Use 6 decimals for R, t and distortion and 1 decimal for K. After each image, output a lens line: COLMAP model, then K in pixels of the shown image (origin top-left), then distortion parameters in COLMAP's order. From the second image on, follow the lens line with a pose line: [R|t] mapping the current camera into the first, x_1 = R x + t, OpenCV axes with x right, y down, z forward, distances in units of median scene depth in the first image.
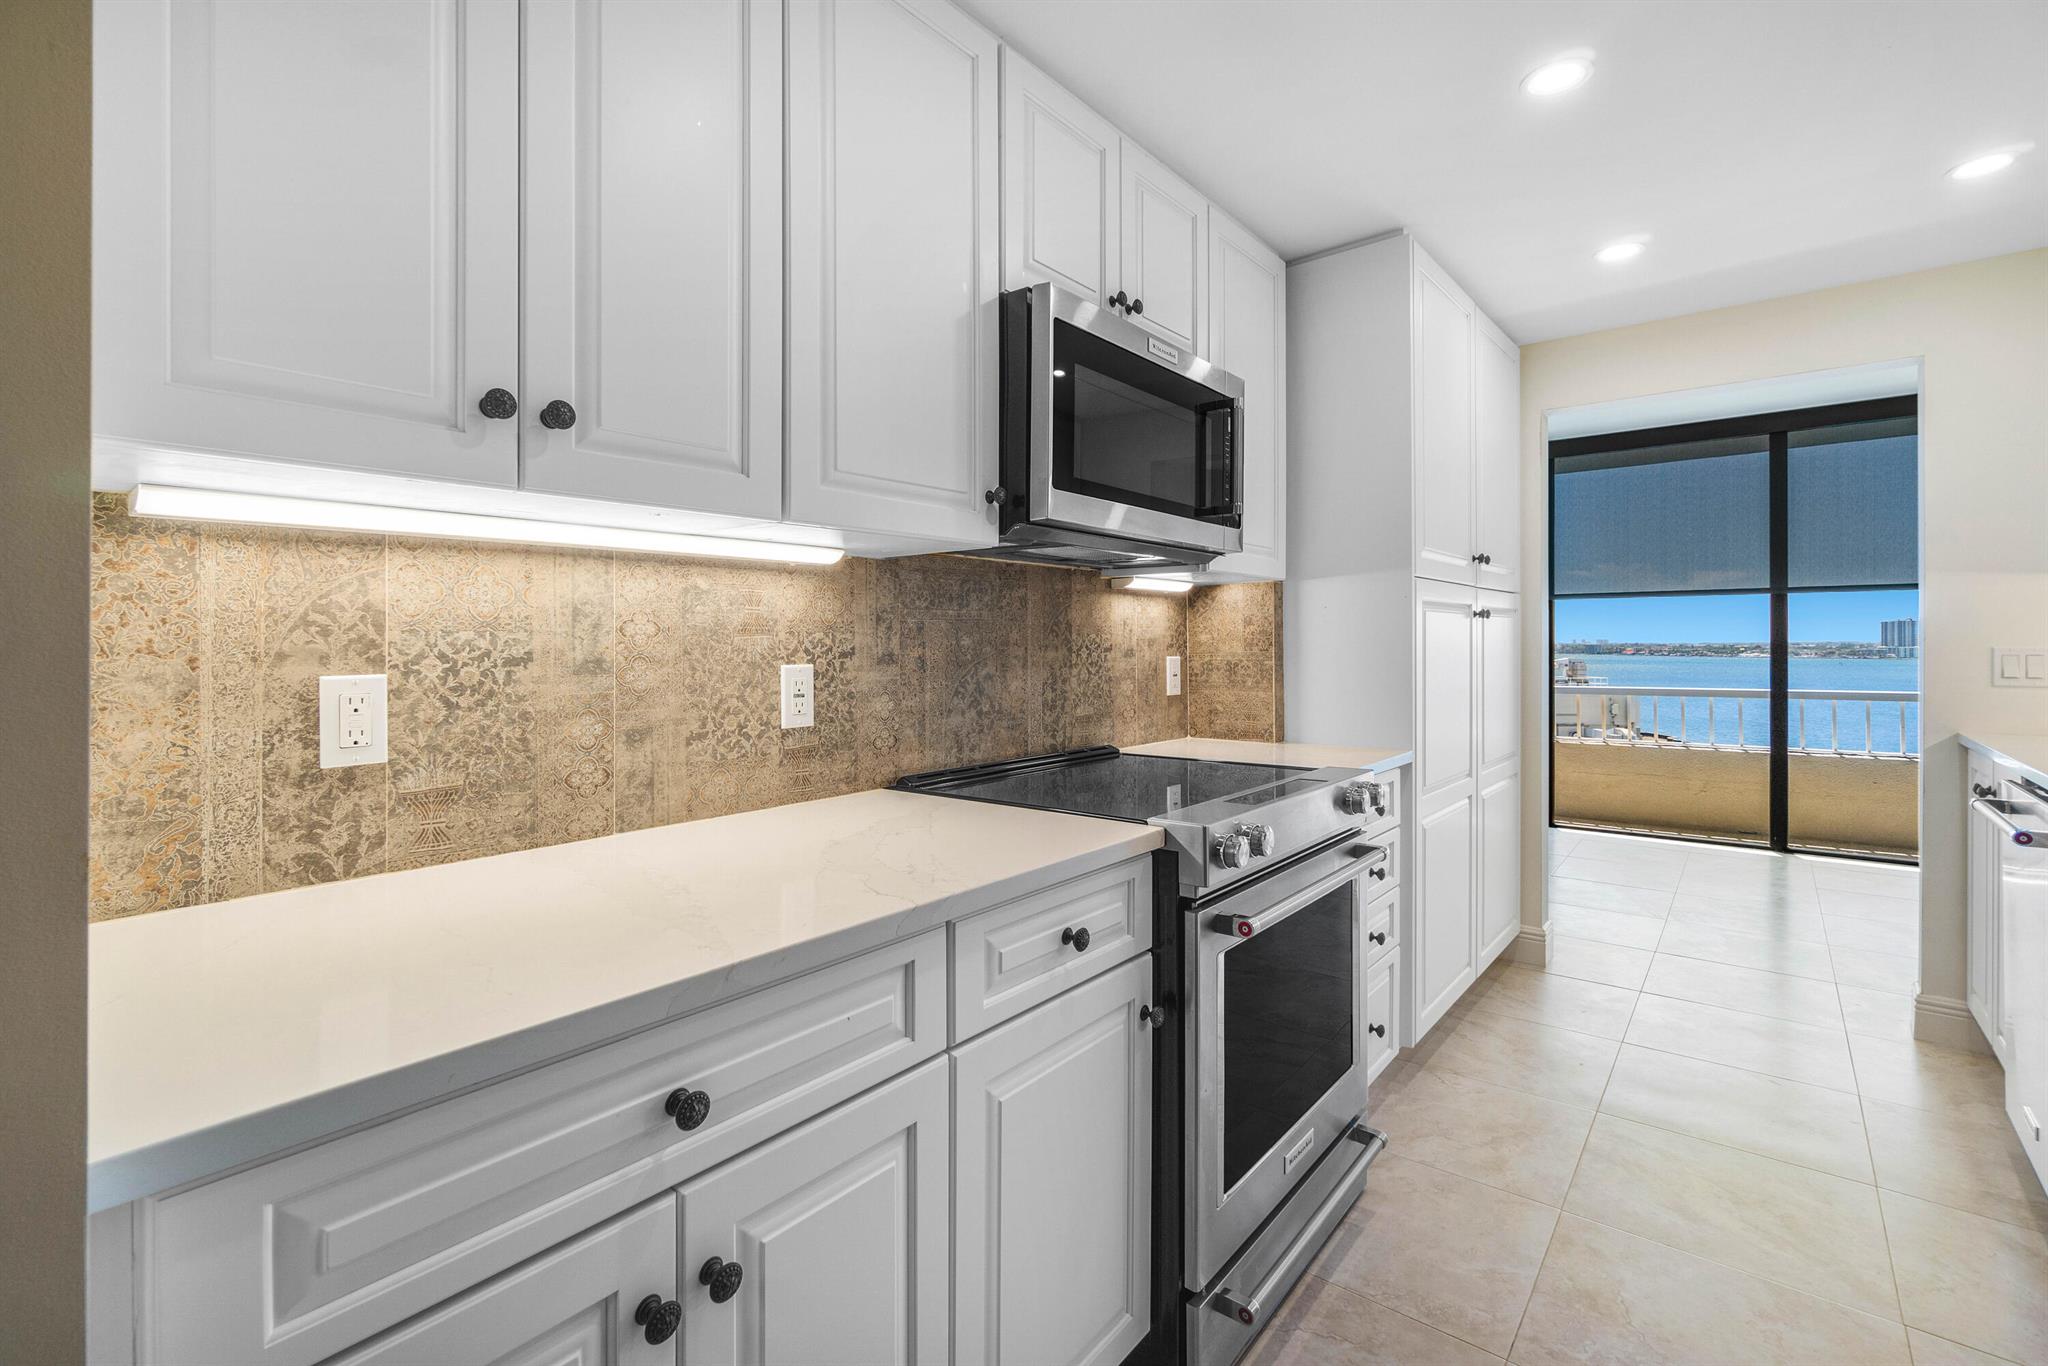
lens RADIAL K [[916.8, 0, 1023.1], [0, 916.8, 643.0], [0, 0, 1]] dist [-0.007966, 0.001988]
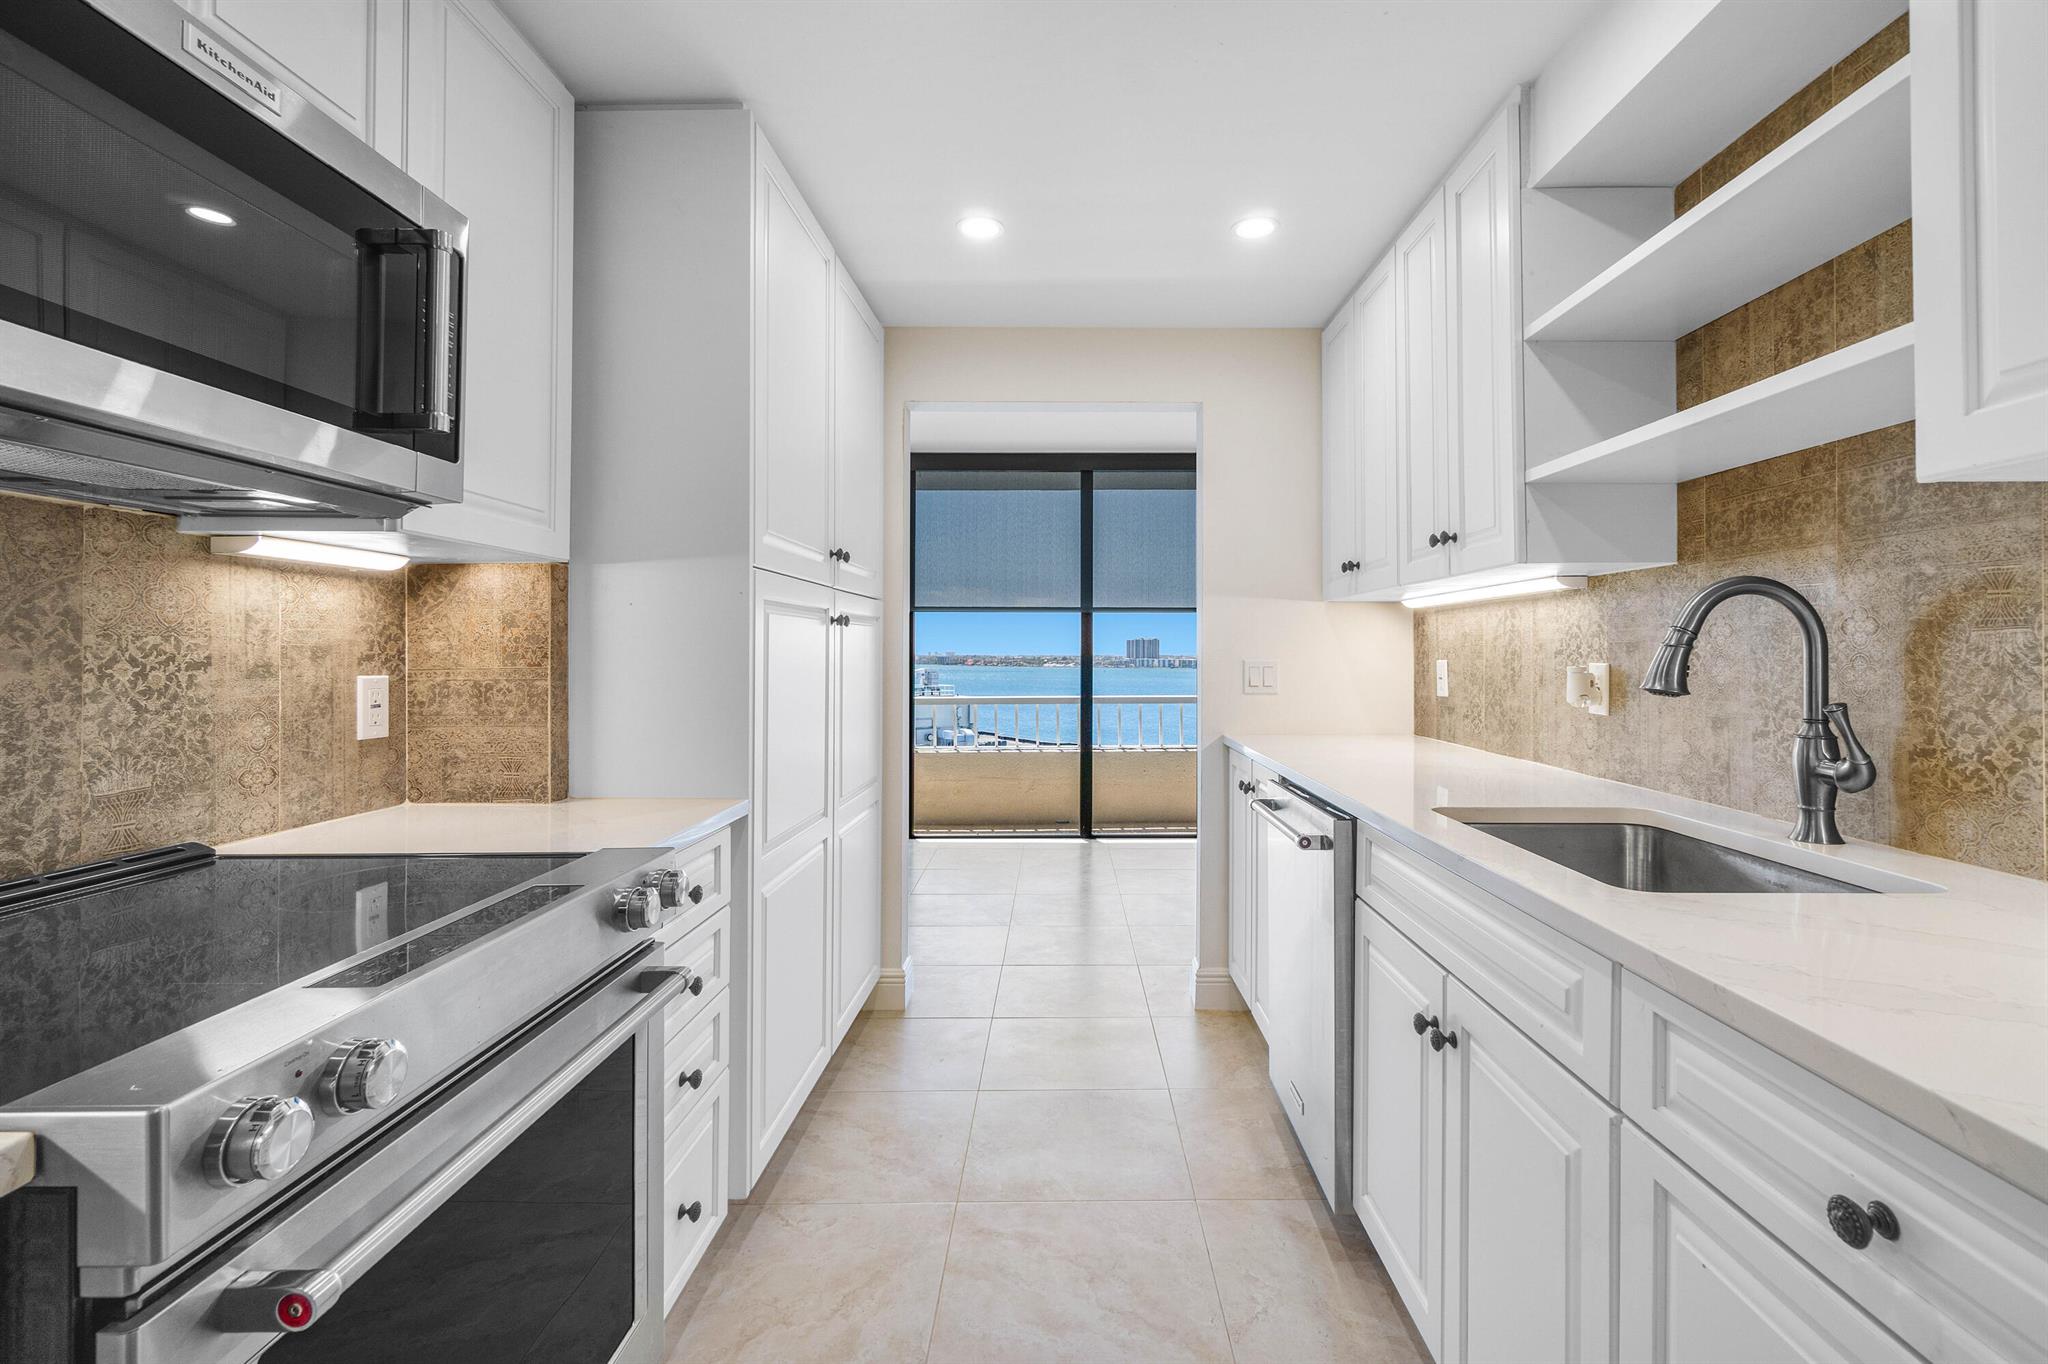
lens RADIAL K [[916.8, 0, 1037.4], [0, 916.8, 642.2], [0, 0, 1]] dist [-0.007966, 0.001988]
pose [[0.790349, 0.011509, 0.612548, 0.154209], [-0.003394, 0.999890, -0.014407, -0.000385], [-0.612647, 0.009308, 0.790302, 0.266046]]
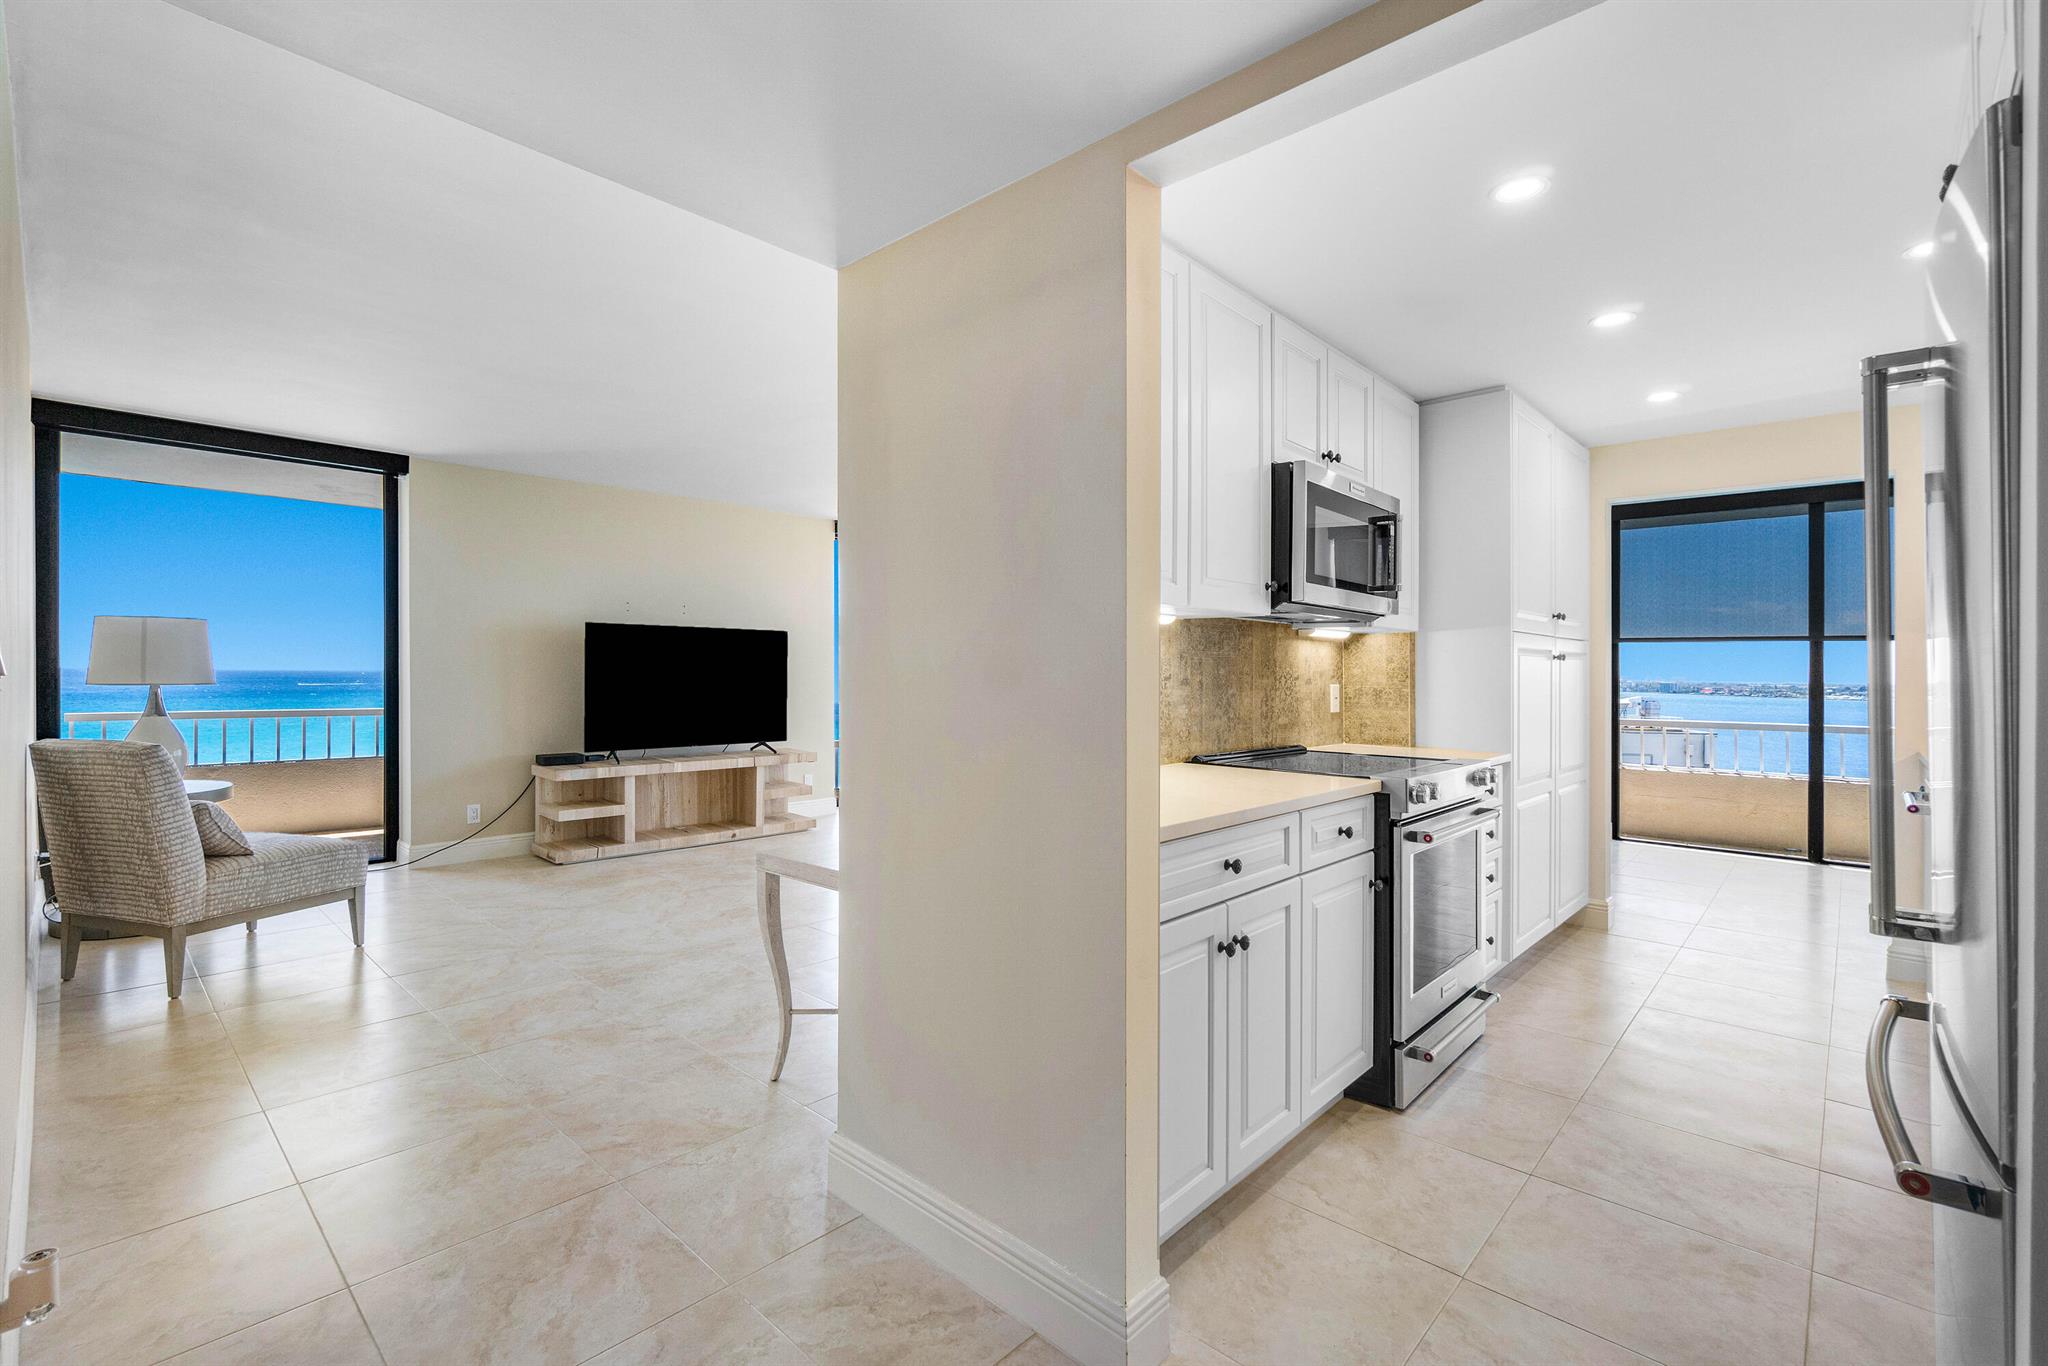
lens RADIAL K [[916.8, 0, 1040.7], [0, 916.8, 658.2], [0, 0, 1]] dist [-0.007966, 0.001988]
pose [[0.999074, 0.013755, -0.040772, -0.250269], [-0.014451, 0.999754, -0.016817, 0.004545], [0.040531, 0.017390, 0.999027, -0.456210]]
